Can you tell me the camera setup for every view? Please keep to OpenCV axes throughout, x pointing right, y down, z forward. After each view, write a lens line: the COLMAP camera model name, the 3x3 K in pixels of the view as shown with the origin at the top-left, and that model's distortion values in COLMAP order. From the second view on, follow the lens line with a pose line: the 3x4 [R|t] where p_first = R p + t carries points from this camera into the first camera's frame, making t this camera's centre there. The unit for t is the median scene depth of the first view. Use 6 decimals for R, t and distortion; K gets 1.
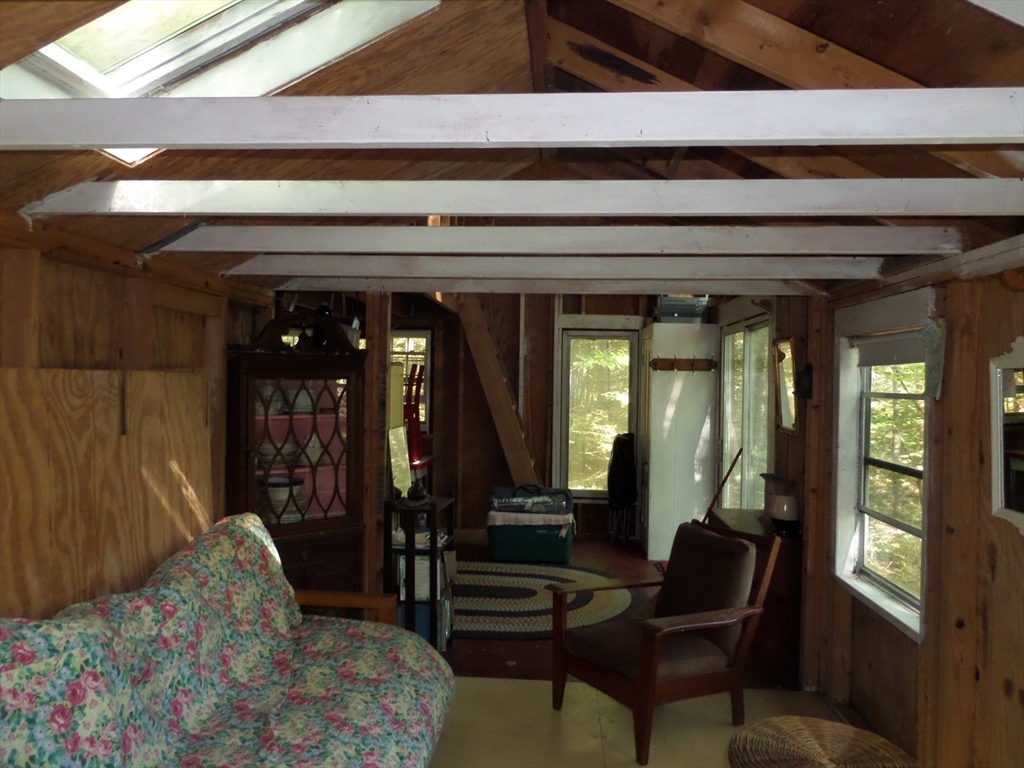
lens RADIAL K [[750.1, 0, 512.0], [0, 750.1, 384.0], [0, 0, 1]] dist [-0.004173, -0.001661]
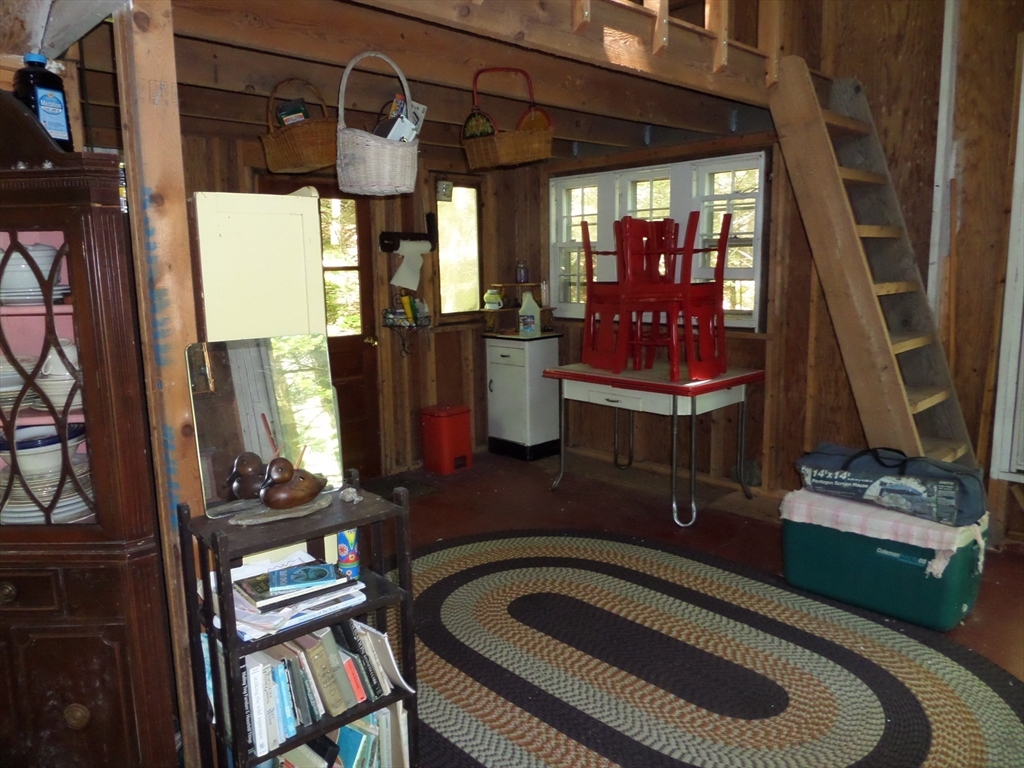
lens RADIAL K [[750.1, 0, 512.0], [0, 750.1, 384.0], [0, 0, 1]] dist [-0.004173, -0.001661]
pose [[0.741860, 0.073825, -0.666479, 0.165743], [0.030400, 0.989196, 0.143410, 0.018100], [0.669866, -0.126651, 0.731601, 0.504971]]
